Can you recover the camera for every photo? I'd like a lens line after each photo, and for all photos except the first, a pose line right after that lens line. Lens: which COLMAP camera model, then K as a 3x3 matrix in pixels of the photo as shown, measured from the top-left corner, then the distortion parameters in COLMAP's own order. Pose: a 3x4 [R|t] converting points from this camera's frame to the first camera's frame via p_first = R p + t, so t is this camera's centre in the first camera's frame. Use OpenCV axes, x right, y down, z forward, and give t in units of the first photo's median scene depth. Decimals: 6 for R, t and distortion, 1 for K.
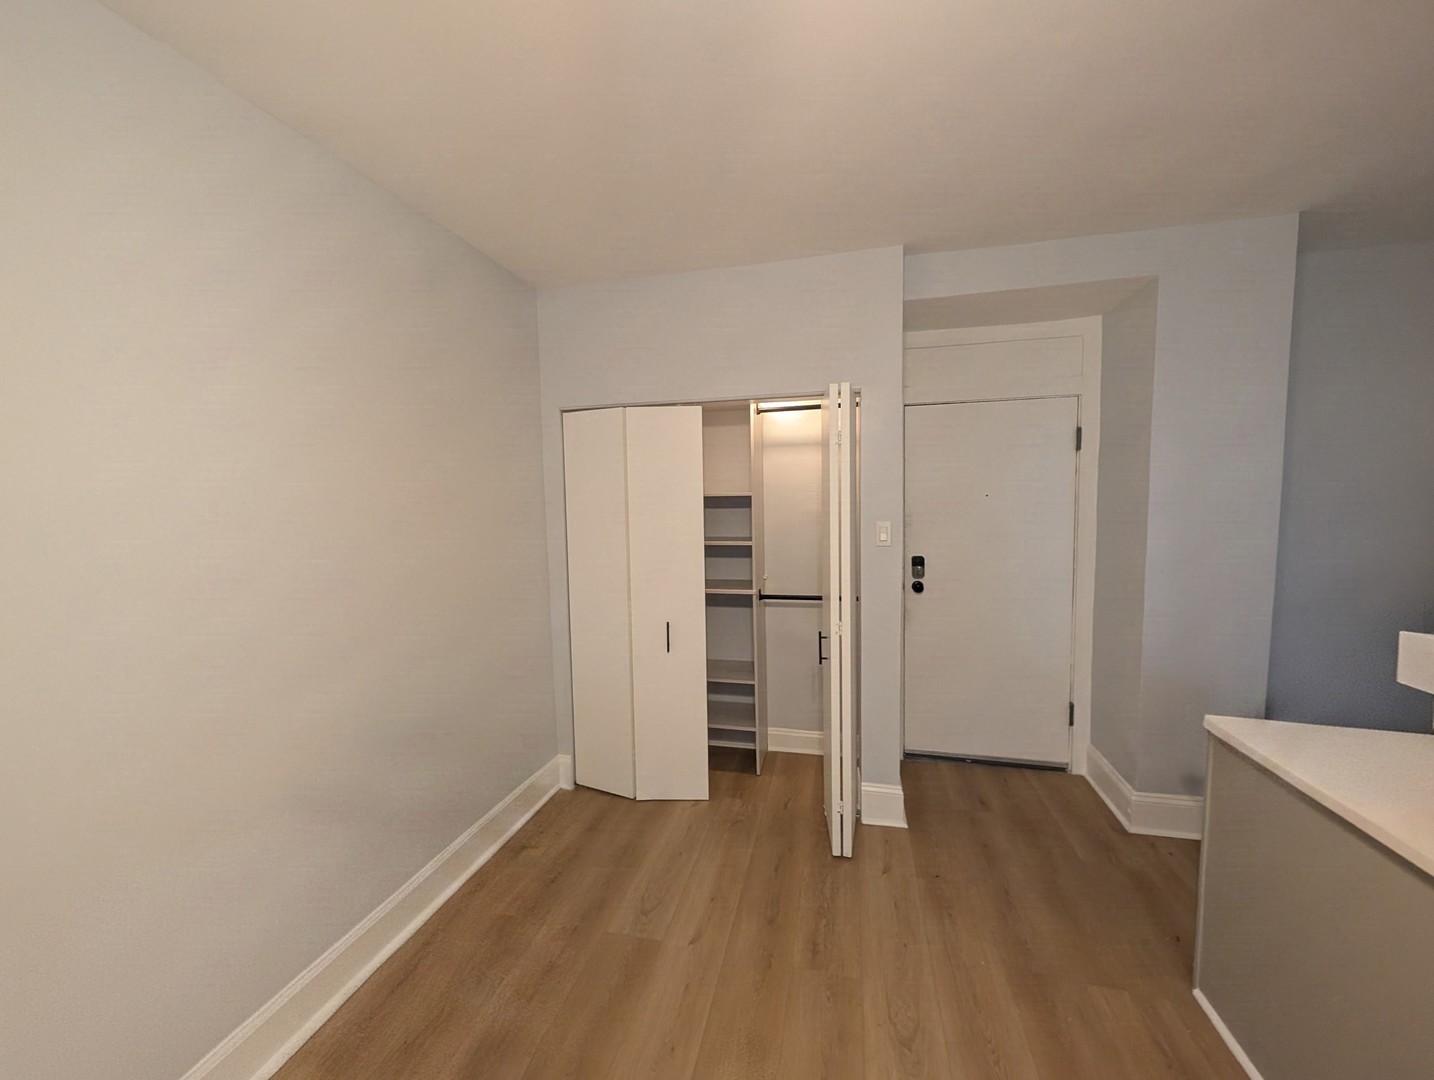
lens RADIAL K [[566.8, 0, 717.0], [0, 566.8, 540.0], [0, 0, 1]] dist [0.000733, 0.000060]
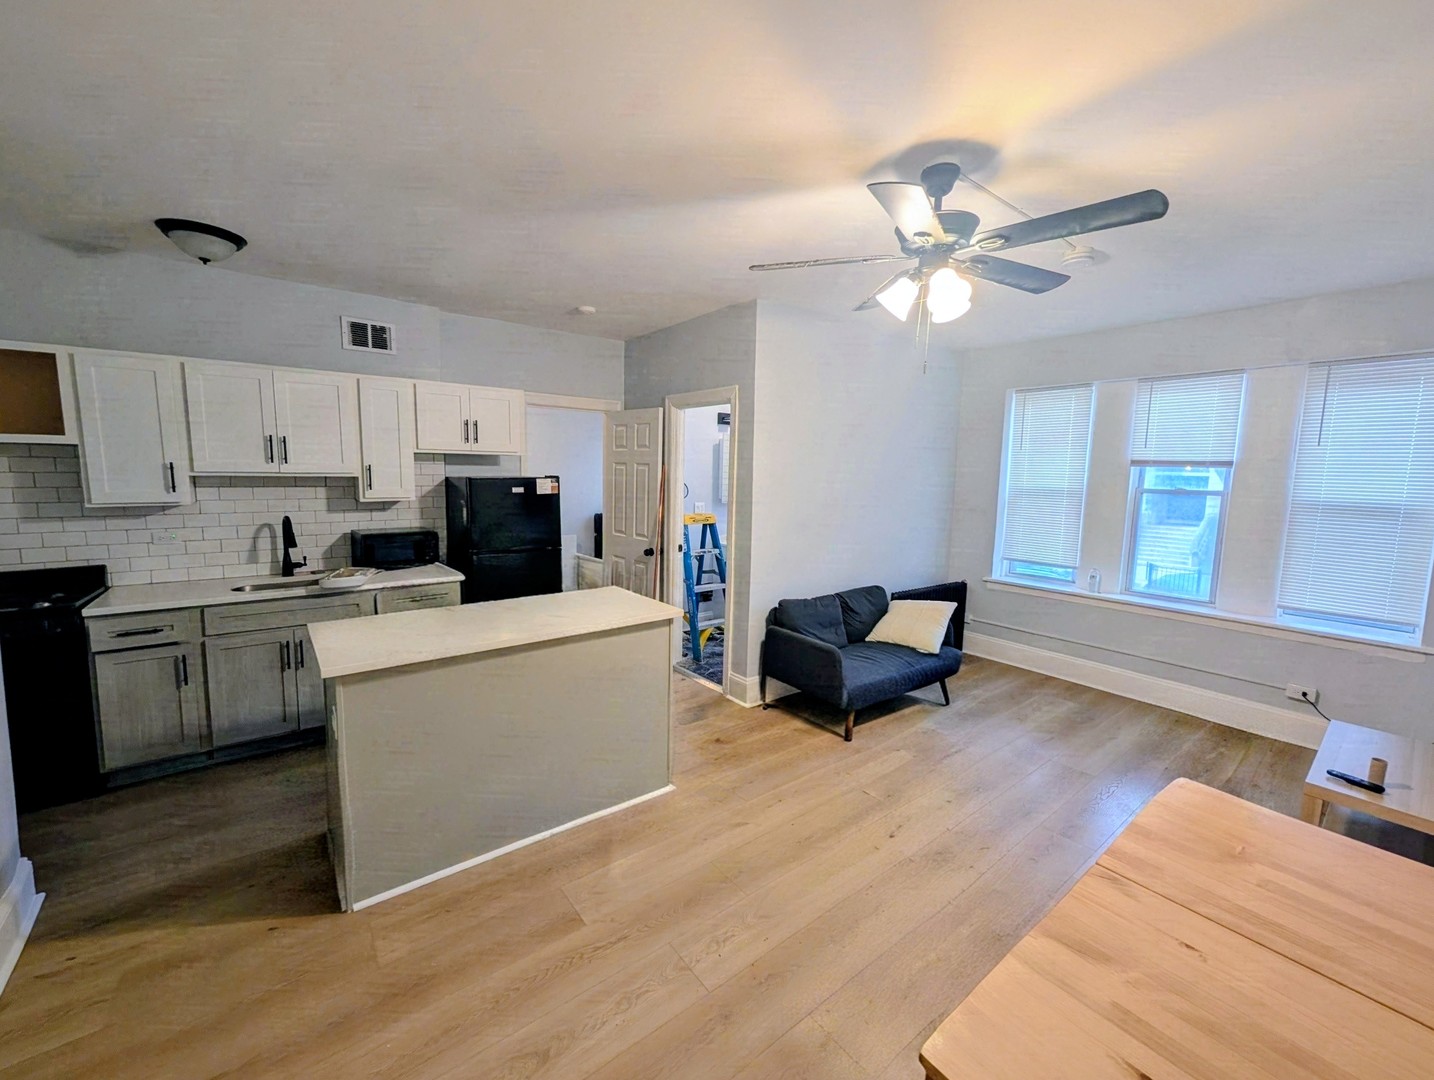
lens RADIAL K [[566.8, 0, 717.0], [0, 566.8, 540.0], [0, 0, 1]] dist [0.000733, 0.000060]
pose [[-0.779192, -0.078380, 0.621865, -0.227990], [0.041122, 0.983620, 0.175501, -0.065875], [-0.625434, 0.162322, -0.763206, 0.761470]]
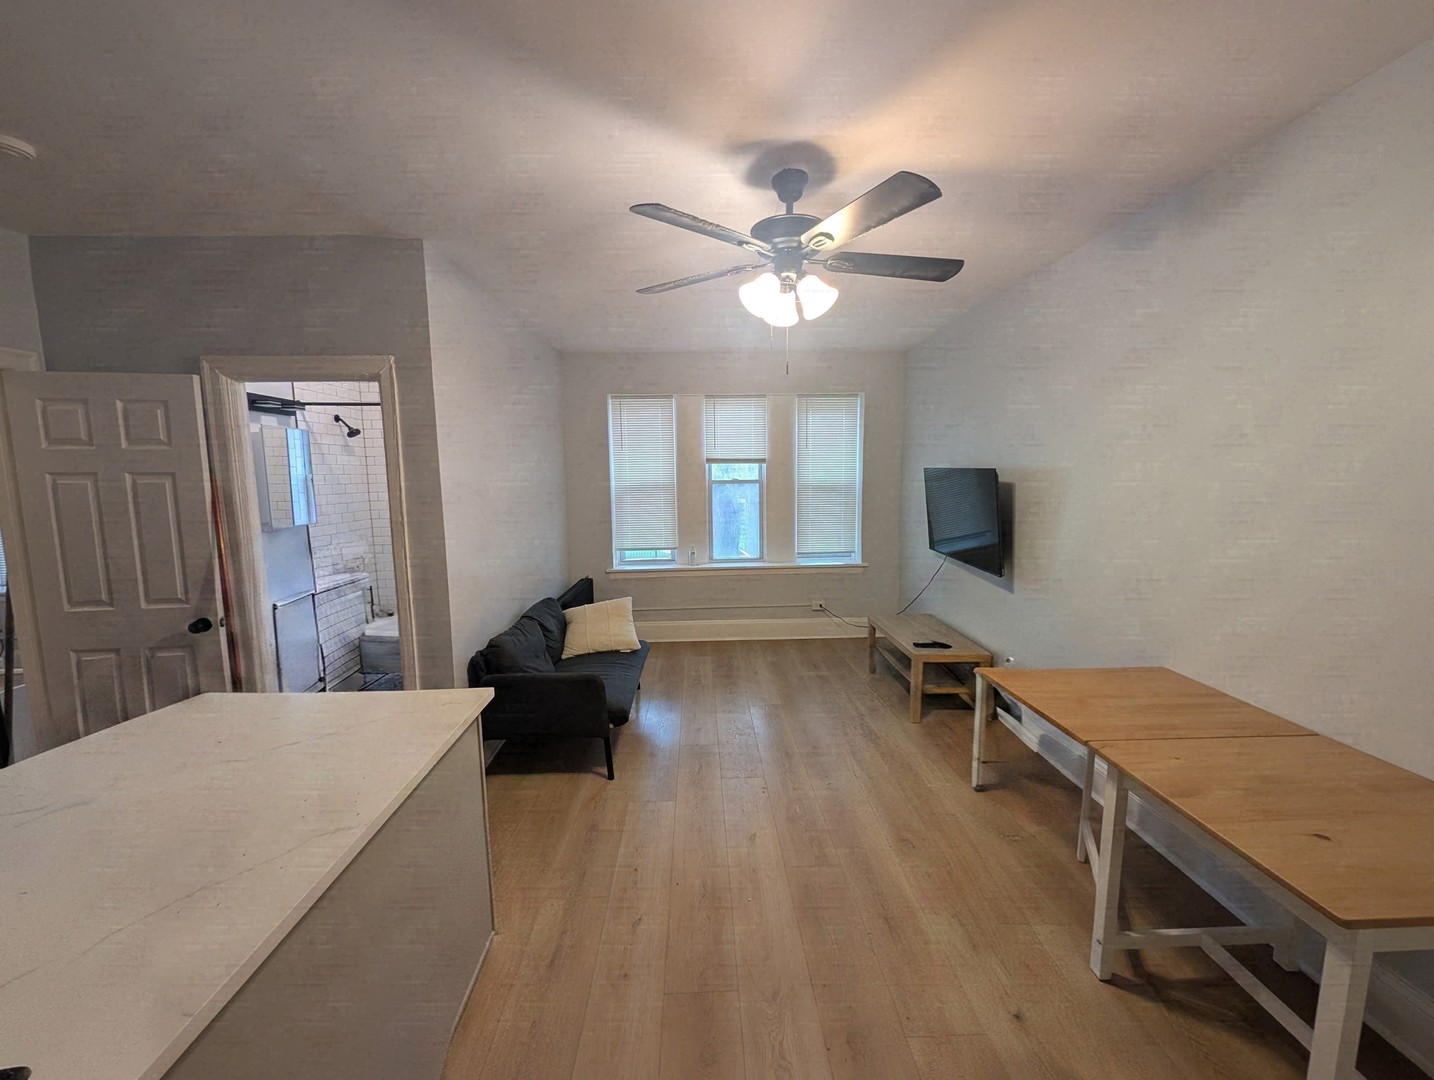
lens RADIAL K [[542.6, 0, 717.0], [0, 542.6, 540.0], [0, 0, 1]] dist [0.001278, 0.000298]
pose [[-0.965742, 0.061088, -0.252213, 0.291659], [0.008768, 0.979024, 0.203556, -0.068832], [0.259357, 0.194371, -0.946020, 0.699350]]
